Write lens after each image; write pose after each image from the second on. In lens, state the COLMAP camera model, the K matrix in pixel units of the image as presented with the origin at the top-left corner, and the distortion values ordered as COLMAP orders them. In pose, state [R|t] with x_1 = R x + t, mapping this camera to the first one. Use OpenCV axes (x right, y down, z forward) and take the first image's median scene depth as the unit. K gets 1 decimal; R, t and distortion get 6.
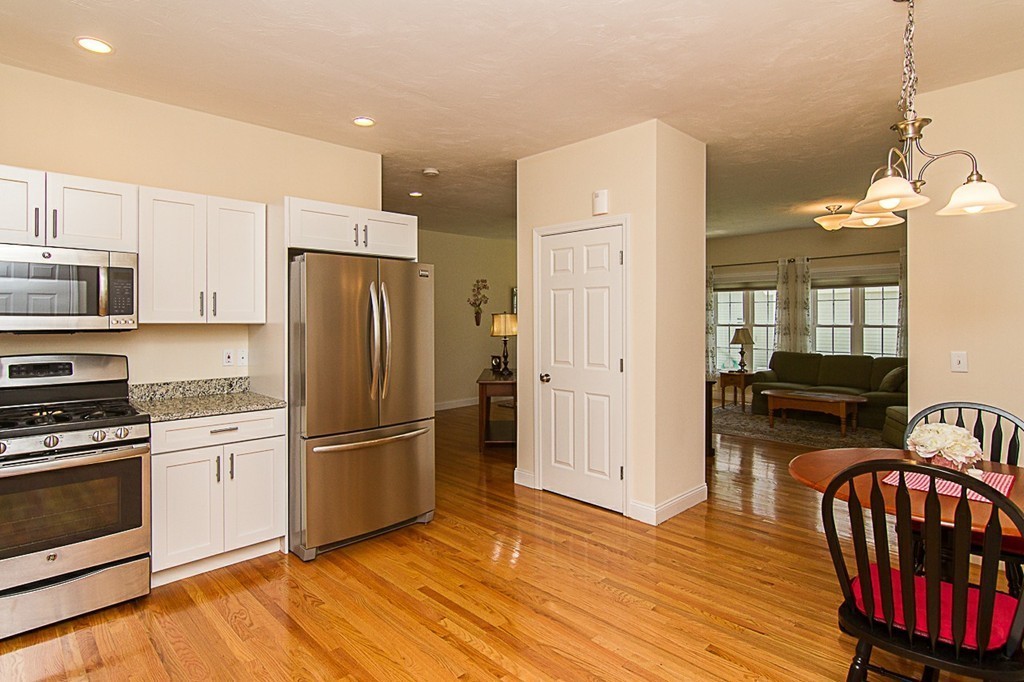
lens RADIAL K [[533.7, 0, 506.3], [0, 533.7, 318.5], [0, 0, 1]] dist [-0.005868, 0.005028]
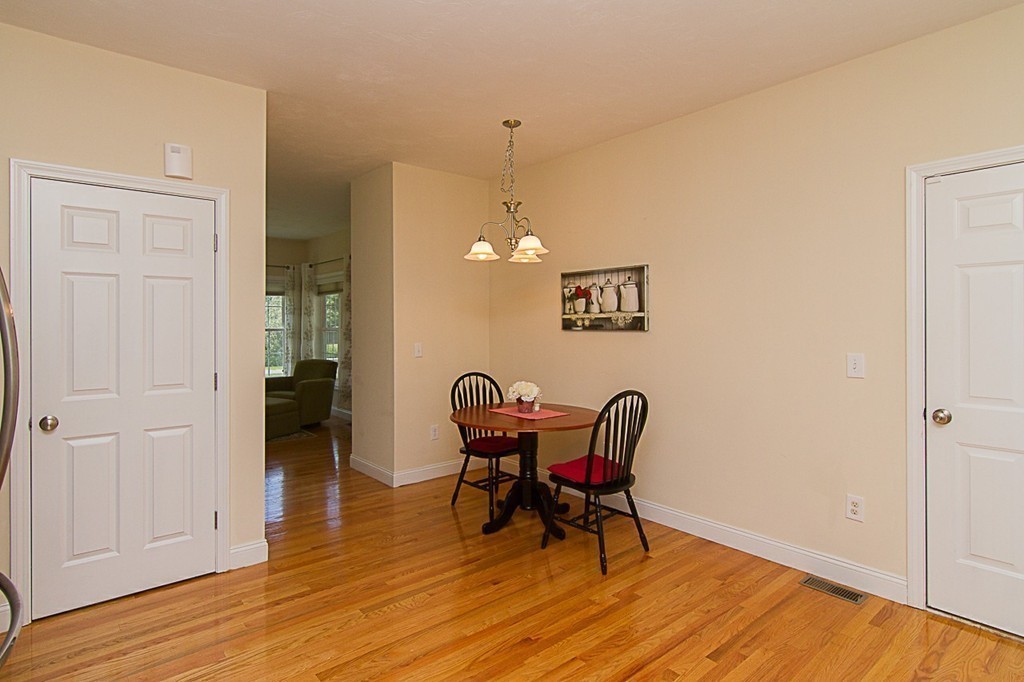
lens RADIAL K [[533.7, 0, 487.9], [0, 533.7, 322.5], [0, 0, 1]] dist [-0.005868, 0.005028]
pose [[0.104855, 0.005970, 0.994470, -0.636874], [0.006972, 0.999953, -0.006738, 0.012731], [-0.994463, 0.007640, 0.104809, 0.645971]]
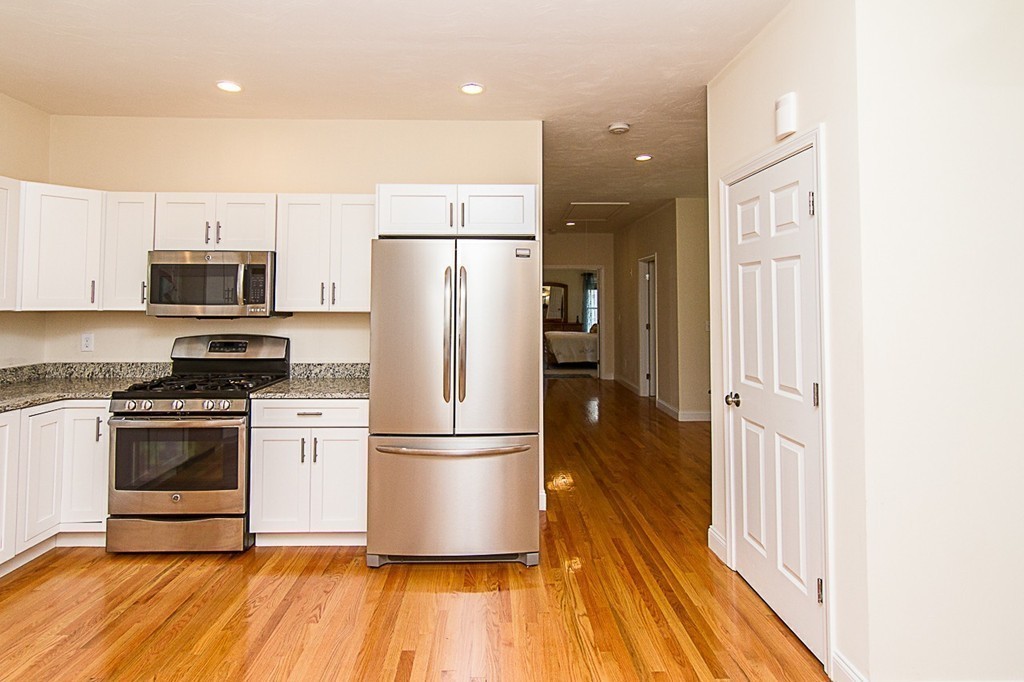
lens RADIAL K [[533.7, 0, 515.0], [0, 533.7, 285.7], [0, 0, 1]] dist [-0.005868, 0.005028]
pose [[0.733650, -0.020352, -0.679222, 0.447919], [-0.002386, 0.999468, -0.032524, -0.009108], [0.679523, 0.025482, 0.733212, 0.460460]]
